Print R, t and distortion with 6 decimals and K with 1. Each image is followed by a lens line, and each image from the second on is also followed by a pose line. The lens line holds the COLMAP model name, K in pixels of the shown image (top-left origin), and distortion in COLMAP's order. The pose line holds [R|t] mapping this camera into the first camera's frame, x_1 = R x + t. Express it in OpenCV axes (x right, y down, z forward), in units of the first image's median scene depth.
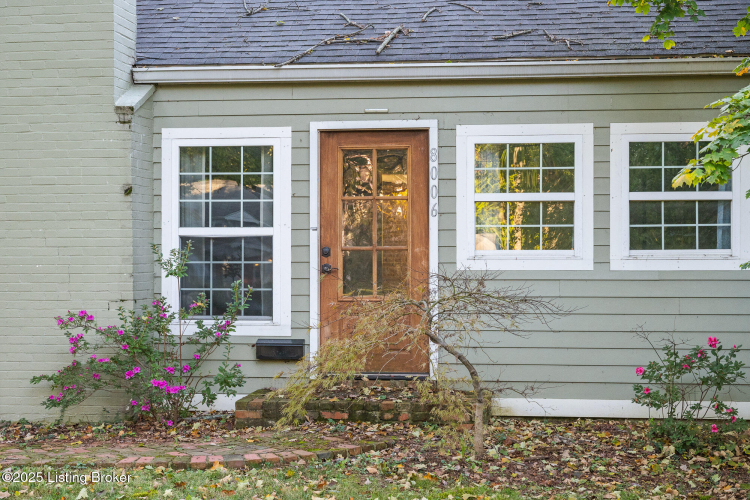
lens RADIAL K [[1411.9, 0, 376.0], [0, 1411.9, 251.5], [0, 0, 1]] dist [-0.045609, 0.000000]
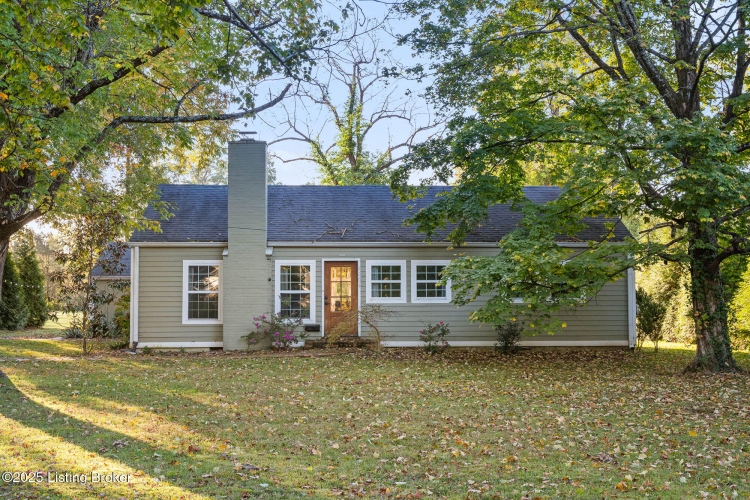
lens RADIAL K [[860.3, 0, 373.9], [0, 860.3, 250.0], [0, 0, 1]] dist [-0.001792, 0.000000]
pose [[0.983243, 0.005998, 0.182199, -0.300898], [0.001895, 0.999068, -0.043119, -0.025472], [-0.182288, 0.042742, 0.982316, -1.026711]]
